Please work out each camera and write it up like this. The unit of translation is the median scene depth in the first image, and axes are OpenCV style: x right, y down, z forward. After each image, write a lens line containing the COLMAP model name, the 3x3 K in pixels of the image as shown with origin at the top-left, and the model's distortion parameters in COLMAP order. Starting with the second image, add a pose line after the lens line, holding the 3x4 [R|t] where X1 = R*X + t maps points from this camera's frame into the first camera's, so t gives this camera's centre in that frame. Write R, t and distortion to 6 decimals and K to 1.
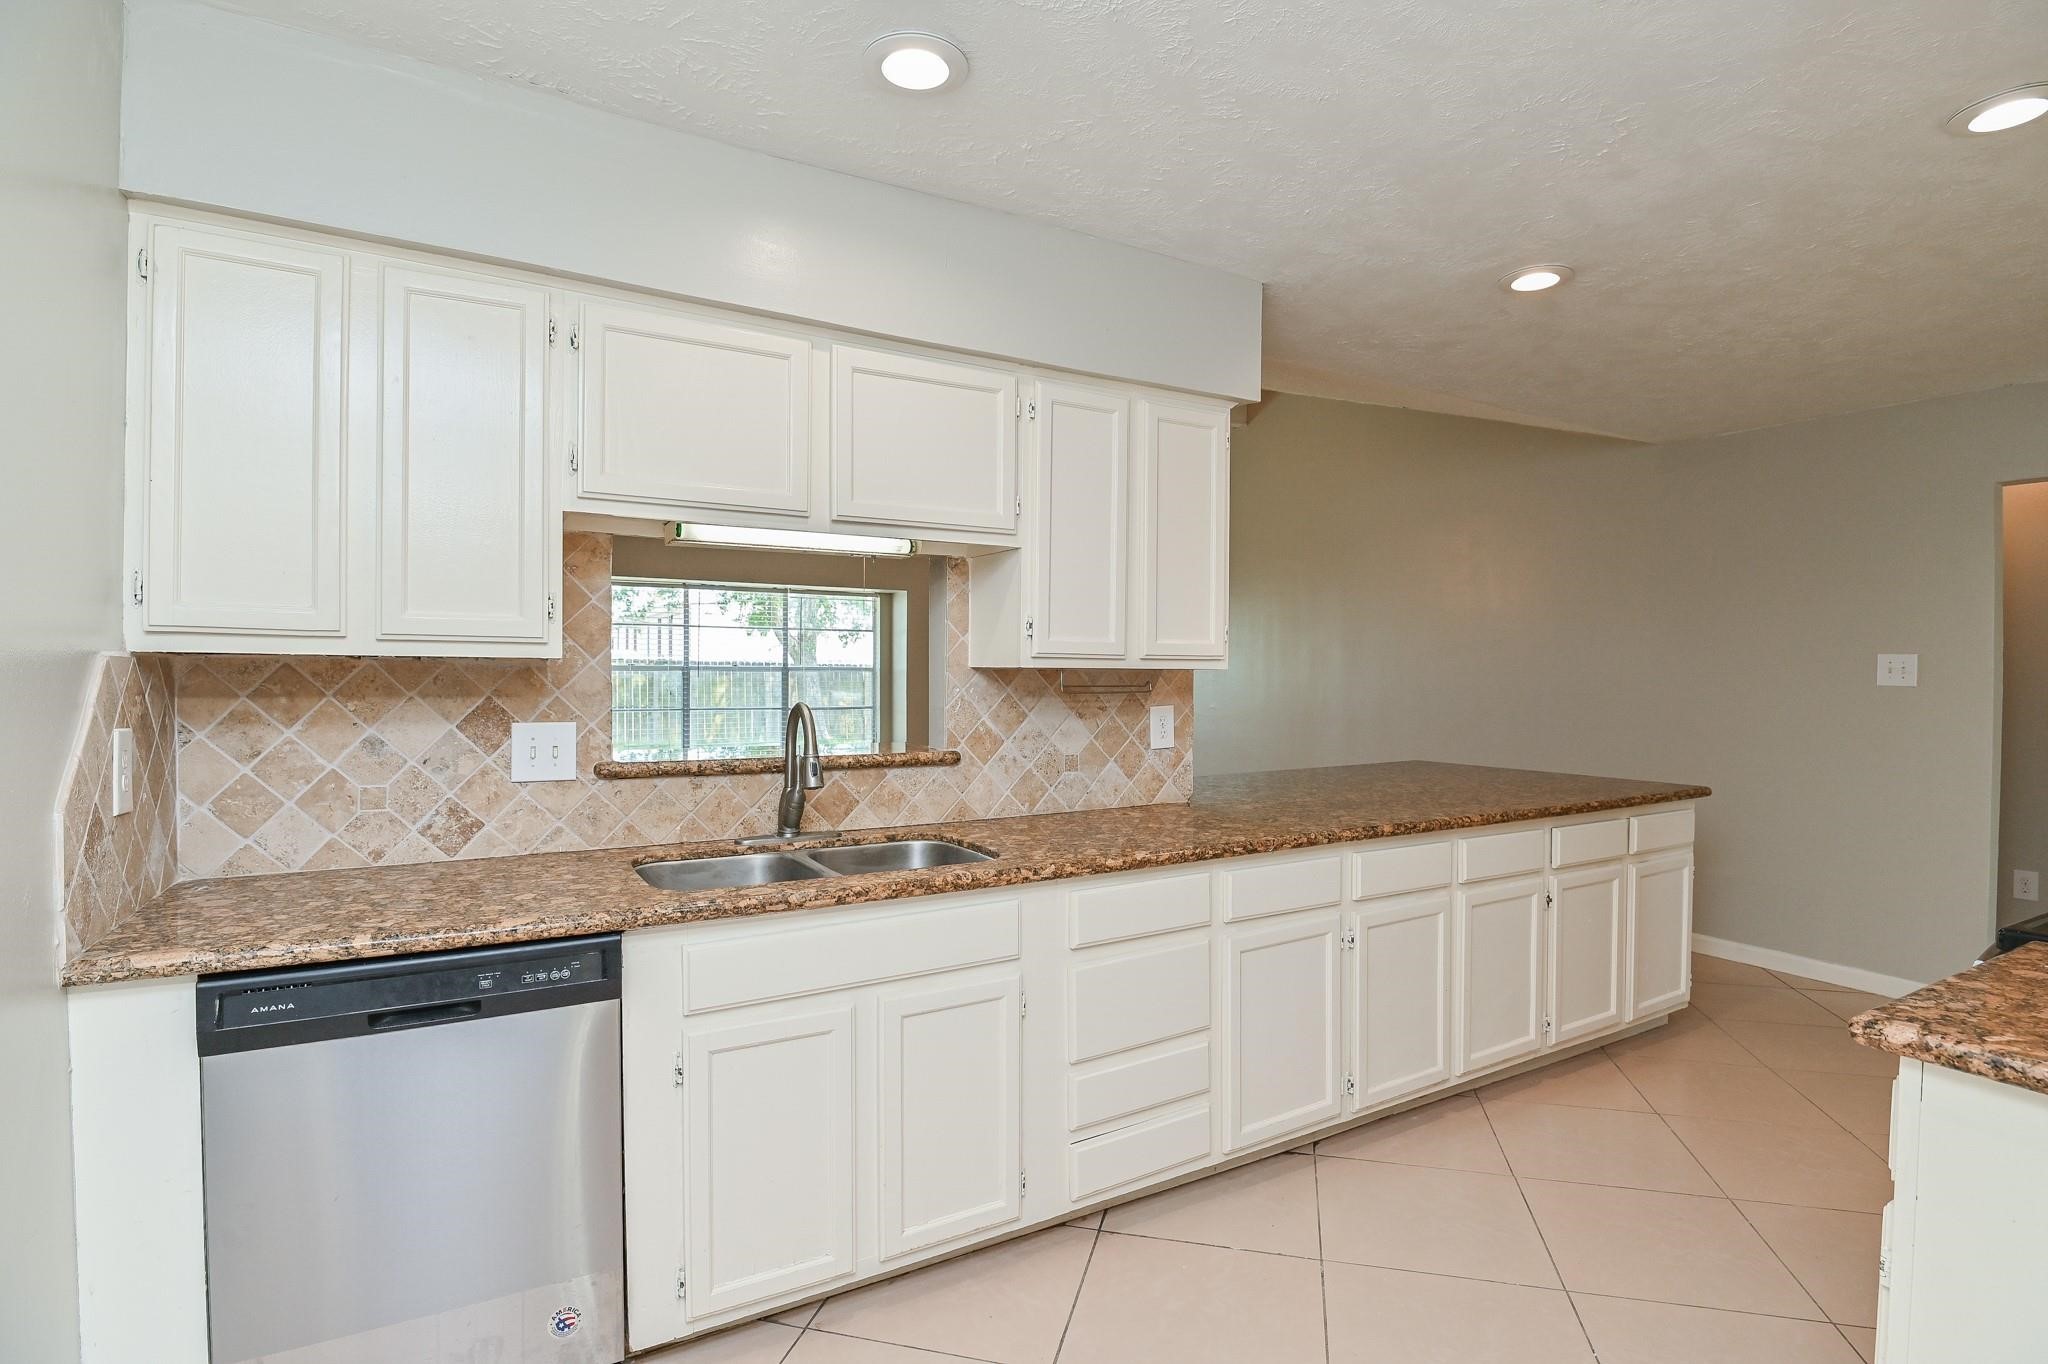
lens RADIAL K [[1020.5, 0, 1002.6], [0, 1020.5, 680.4], [0, 0, 1]] dist [-0.022361, -0.002263]
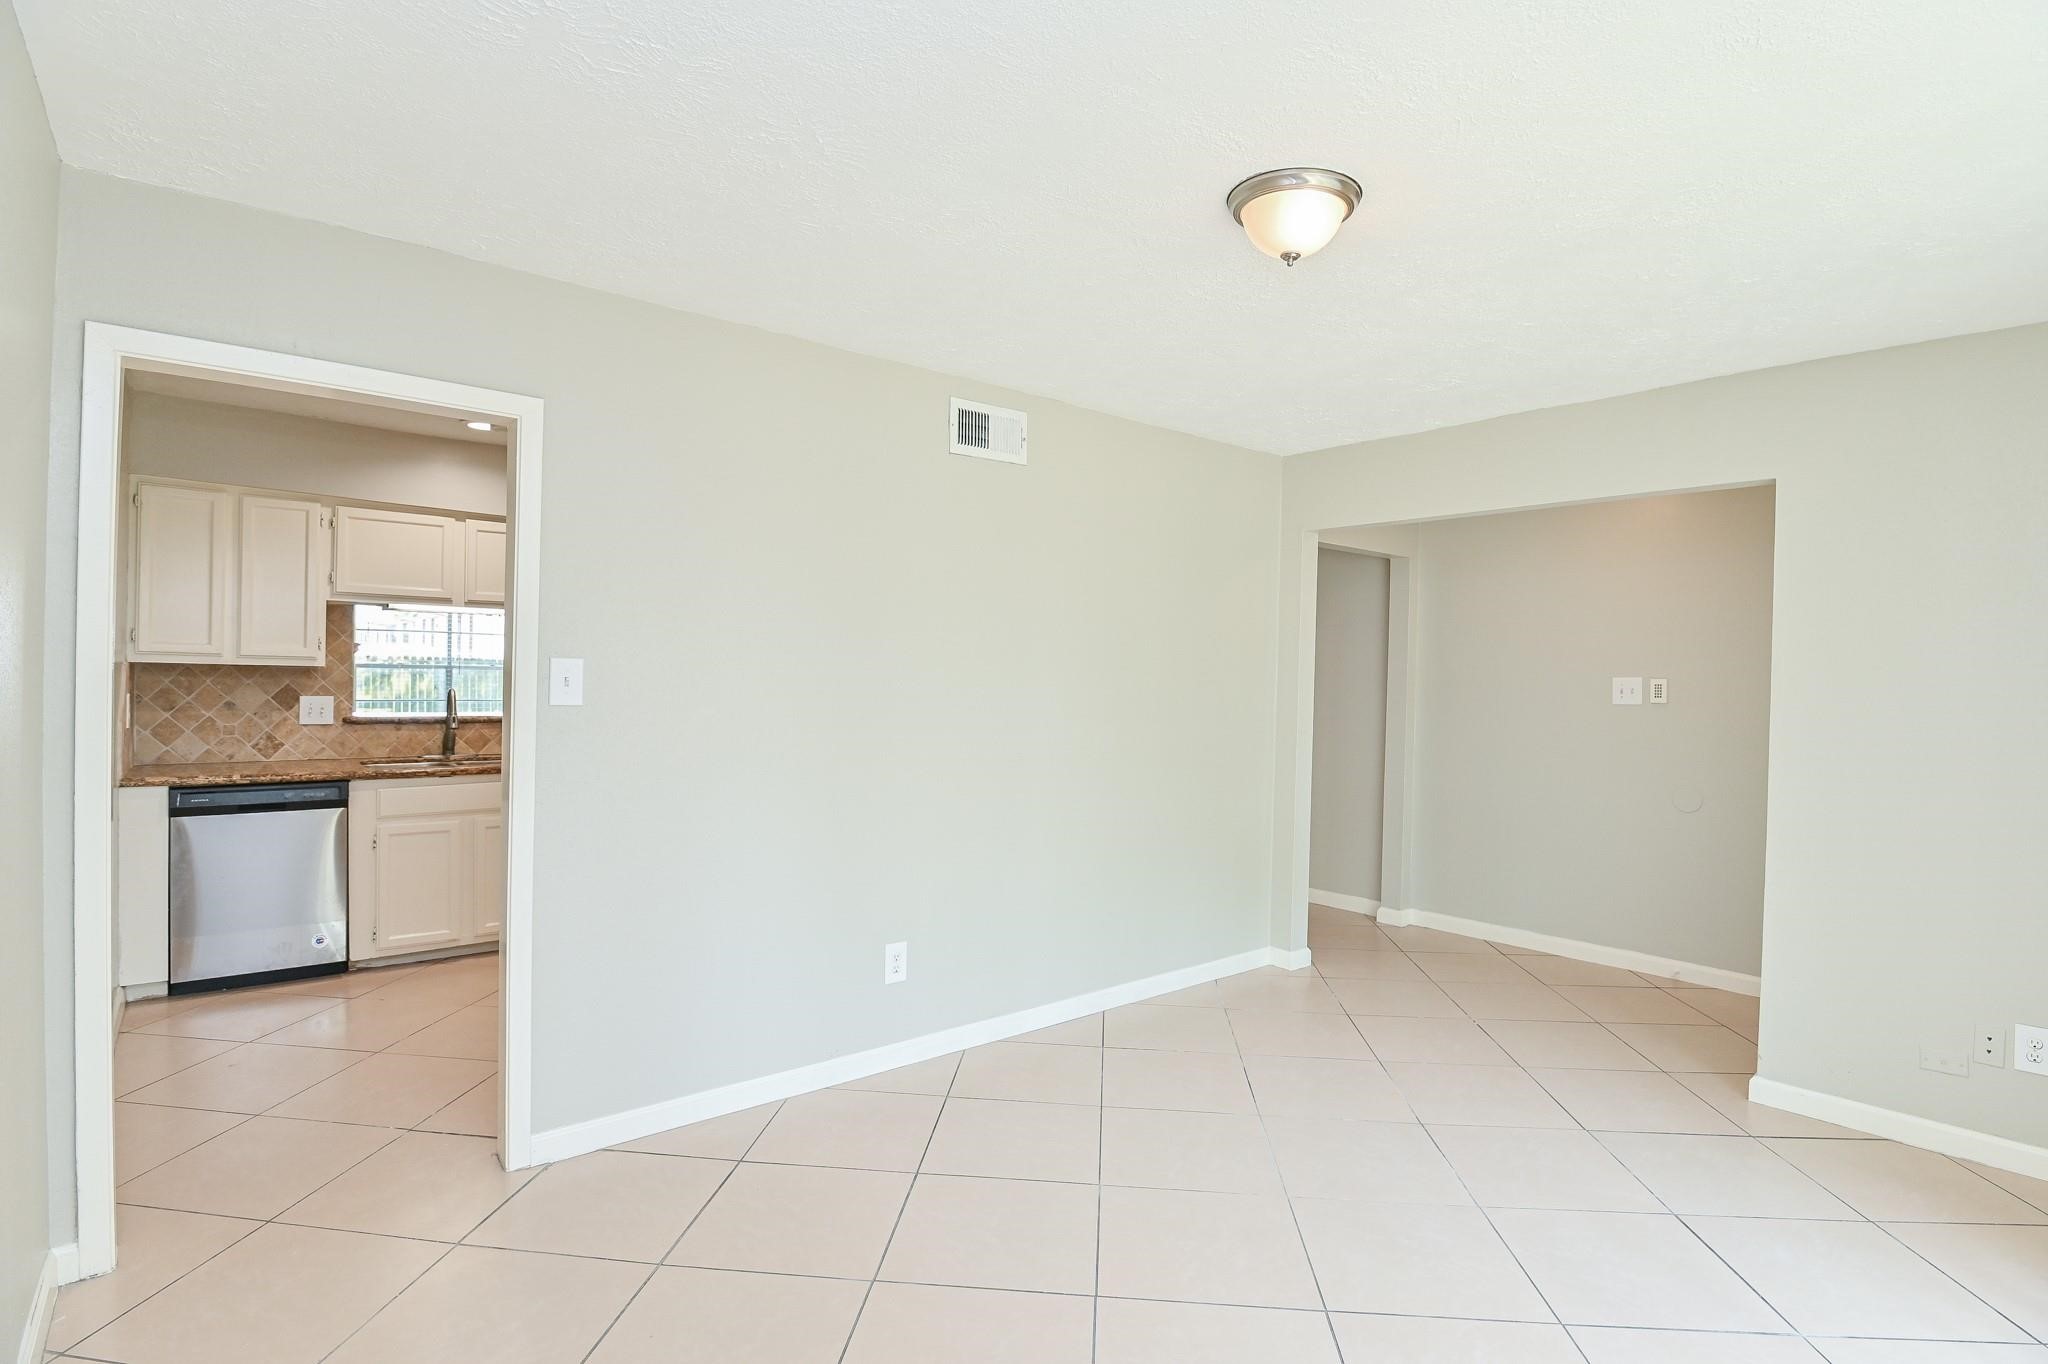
lens RADIAL K [[1020.5, 0, 1002.6], [0, 1020.5, 680.4], [0, 0, 1]] dist [-0.022361, -0.002263]
pose [[0.986670, 0.012596, 0.162246, 0.612254], [-0.012281, 0.999920, -0.002941, -0.002332], [-0.162270, 0.000909, 0.986746, -1.295140]]
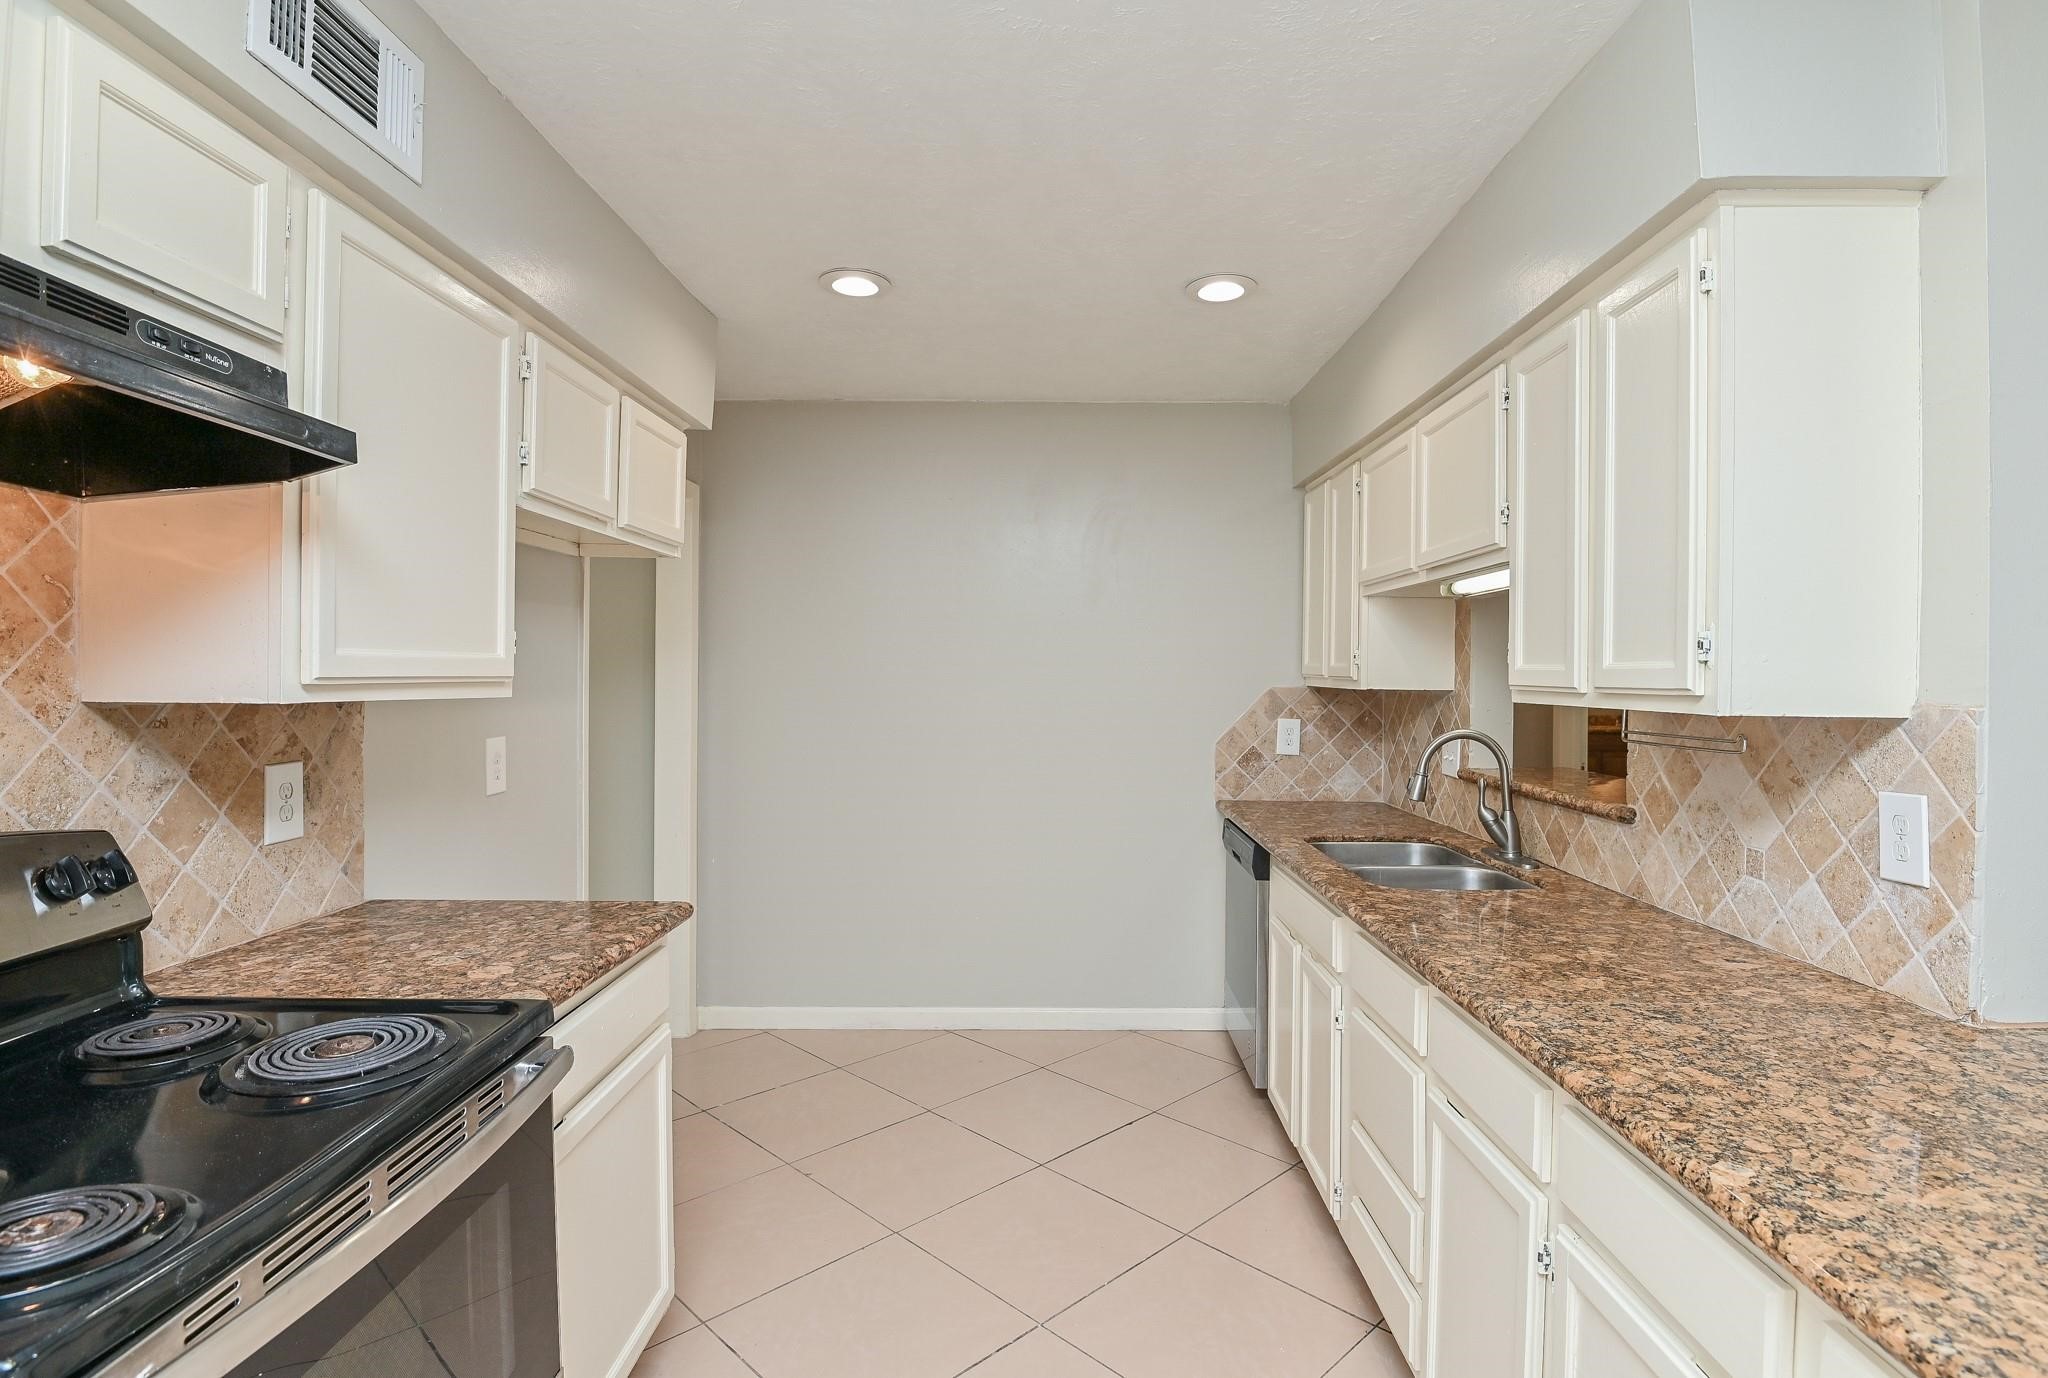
lens RADIAL K [[1041.6, 0, 1029.7], [0, 1041.6, 679.6], [0, 0, 1]] dist [-0.031492, -0.000486]
pose [[-0.521416, -0.003238, -0.853296, 1.209255], [-0.017995, 0.999812, 0.007202, -0.038126], [0.853113, 0.019110, -0.521376, 1.399066]]
